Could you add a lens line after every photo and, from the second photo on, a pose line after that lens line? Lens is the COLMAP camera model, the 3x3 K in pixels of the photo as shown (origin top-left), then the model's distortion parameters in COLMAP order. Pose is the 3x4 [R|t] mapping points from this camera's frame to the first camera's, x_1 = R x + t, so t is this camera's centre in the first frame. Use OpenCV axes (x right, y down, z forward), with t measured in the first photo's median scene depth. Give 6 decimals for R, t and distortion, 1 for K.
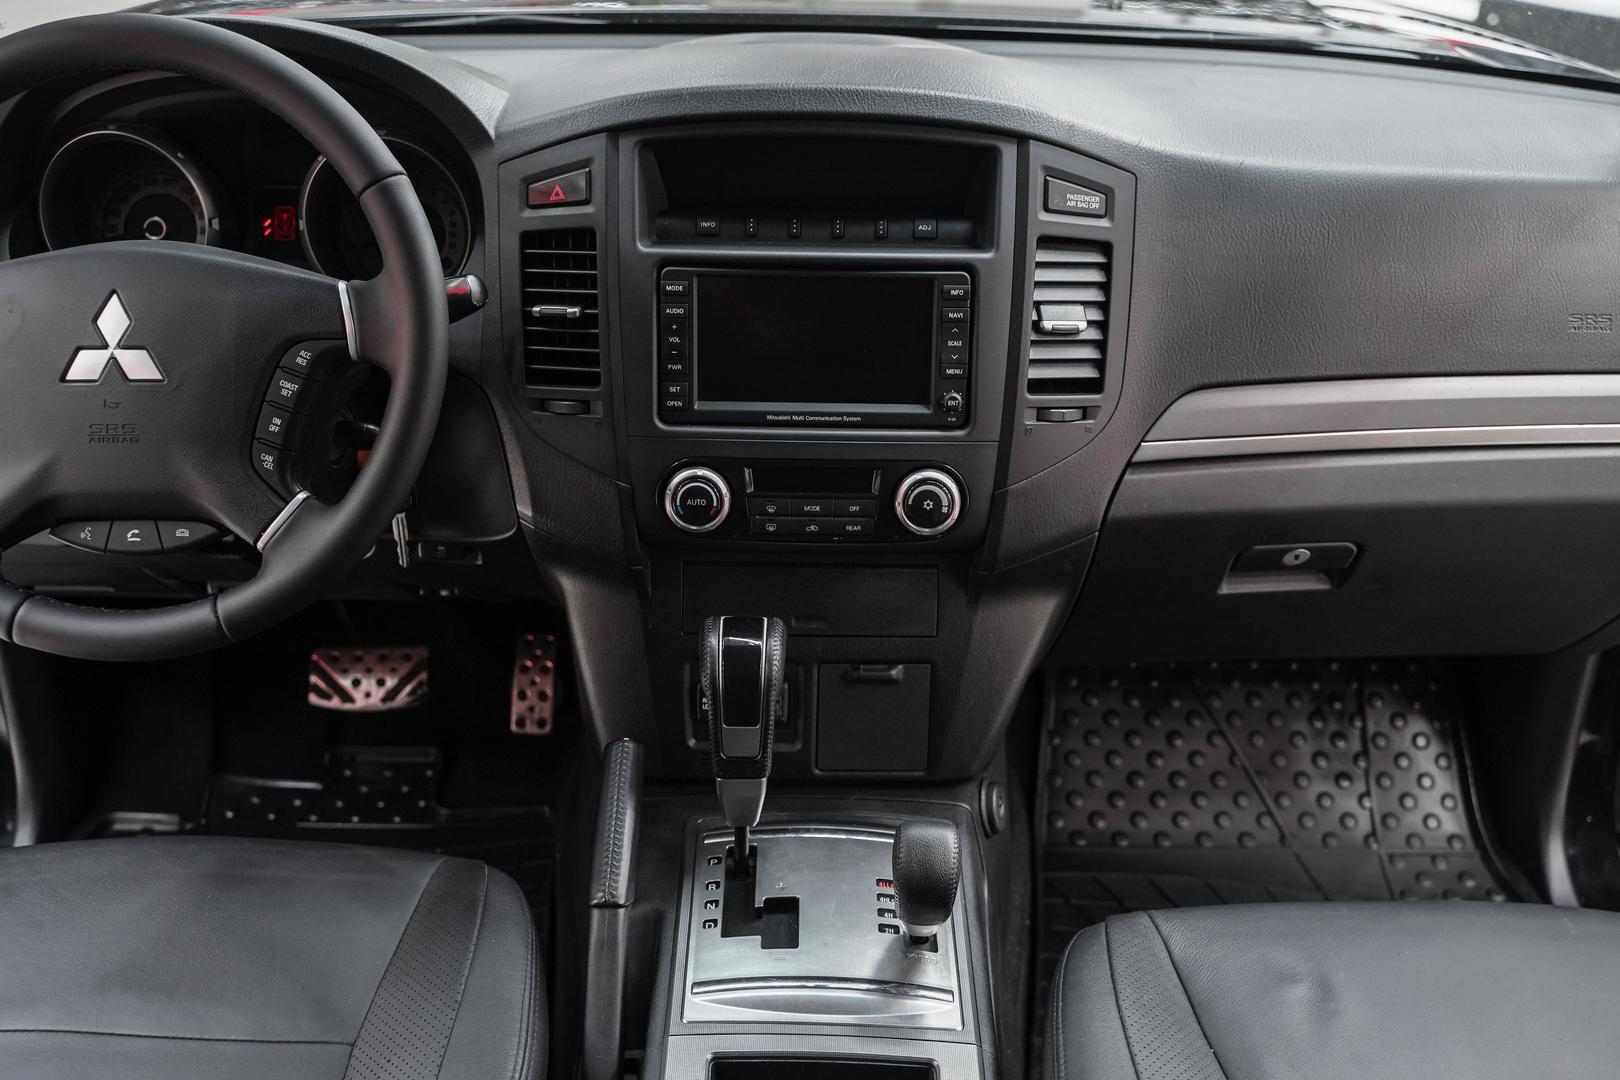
lens RADIAL K [[1692.1, 0, 810.0], [0, 1692.1, 540.0], [0, 0, 1]] dist [0.007272, 0.001675]
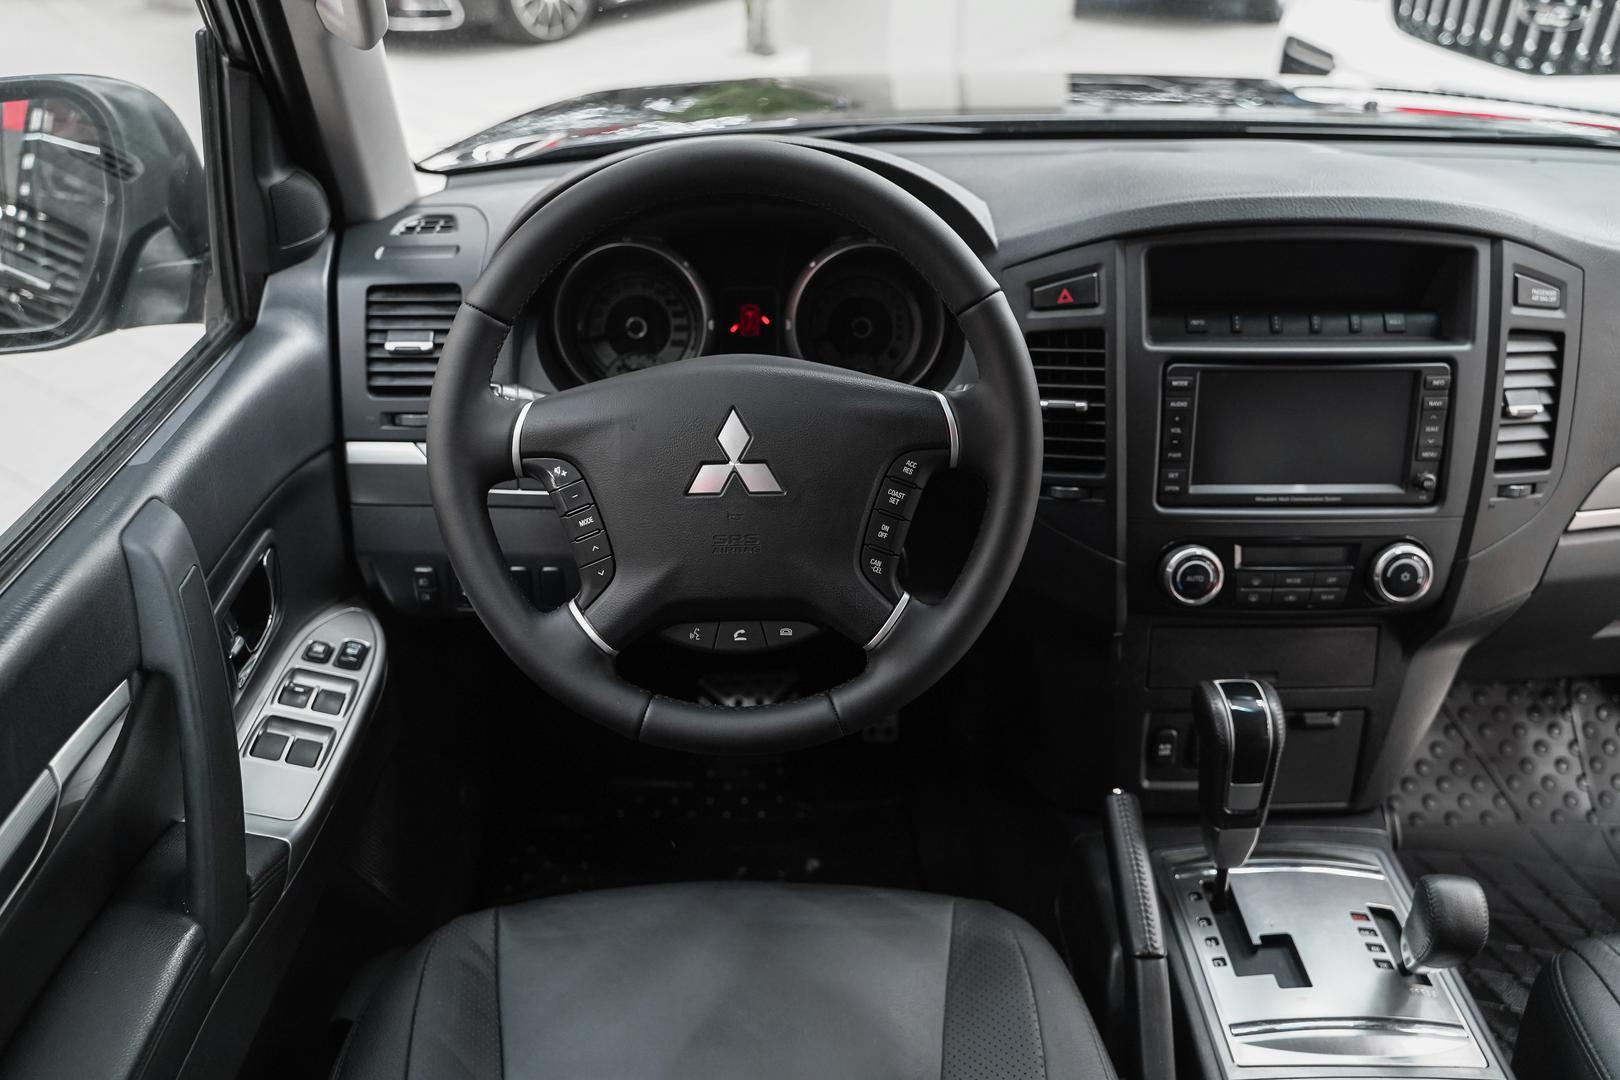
lens RADIAL K [[1271.2, 0, 802.1], [0, 1271.2, 539.8], [0, 0, 1]] dist [-0.005418, 0.004138]
pose [[0.999799, -0.019122, 0.006038, -0.323109], [0.018938, 0.999395, 0.029178, -0.075487], [-0.006592, -0.029058, 0.999556, 0.181049]]
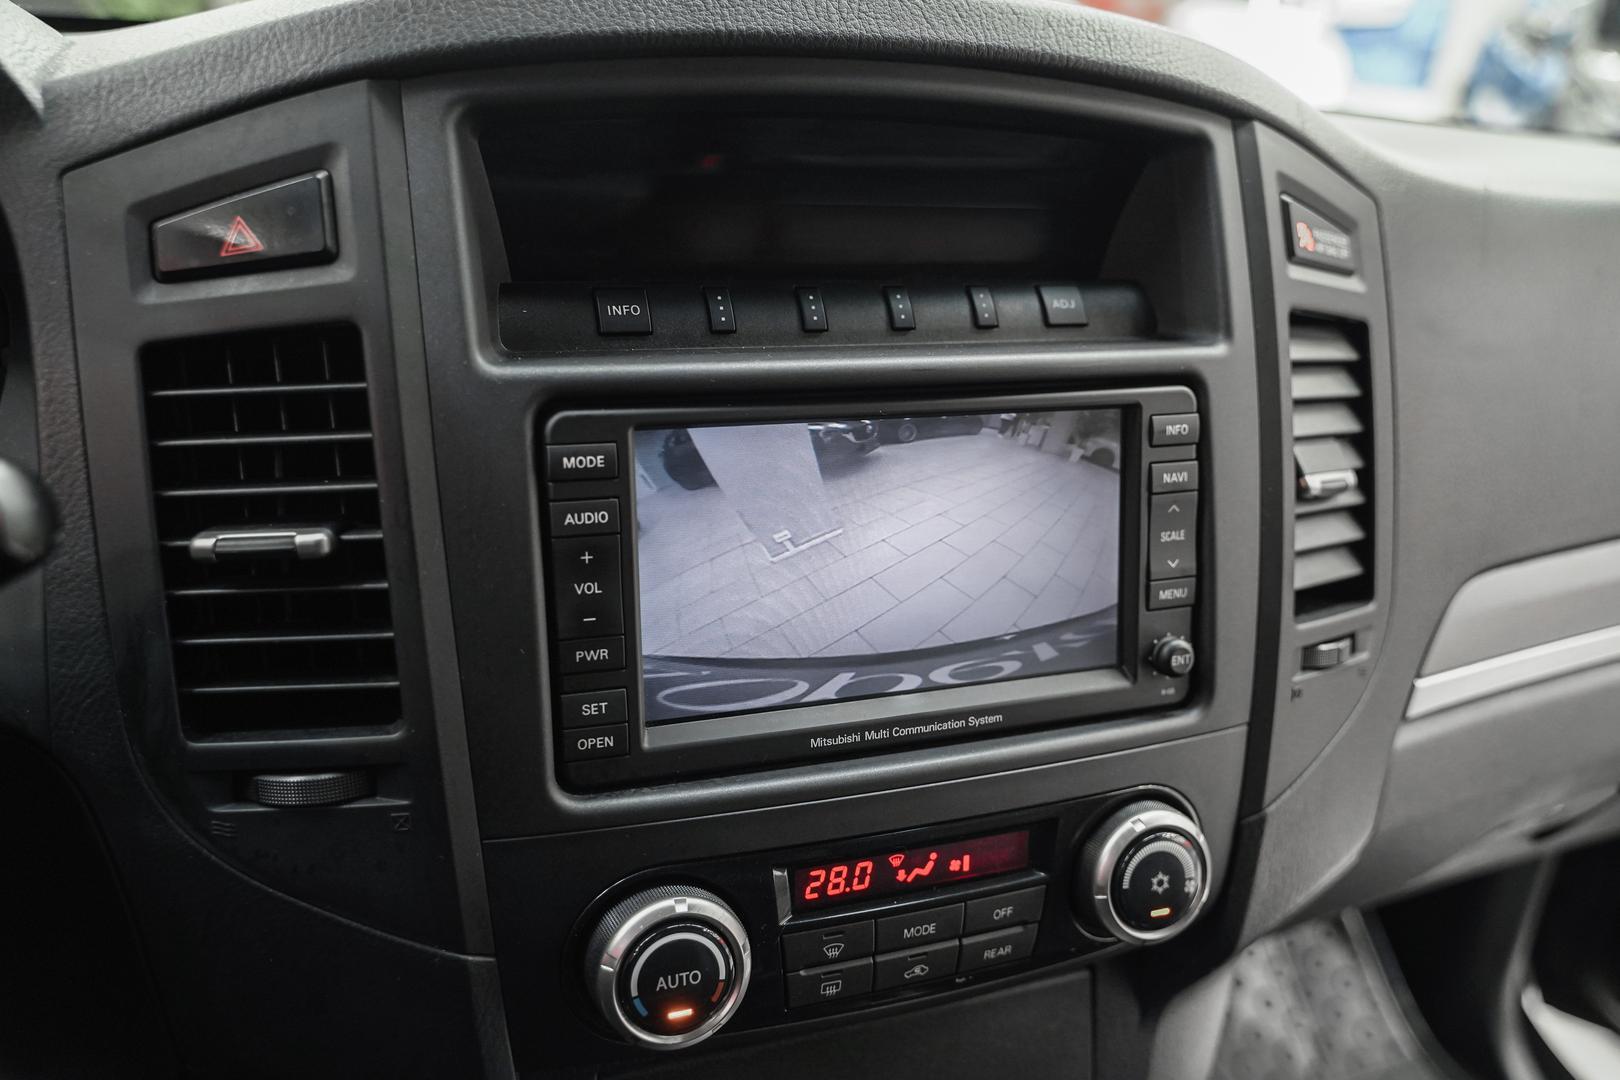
lens RADIAL K [[1271.2, 0, 802.1], [0, 1271.2, 539.8], [0, 0, 1]] dist [-0.005418, 0.004138]
pose [[0.938712, -0.089392, 0.332910, -0.130525], [0.113946, 0.991967, -0.054935, -0.106175], [-0.325325, 0.089502, 0.941357, 0.689501]]
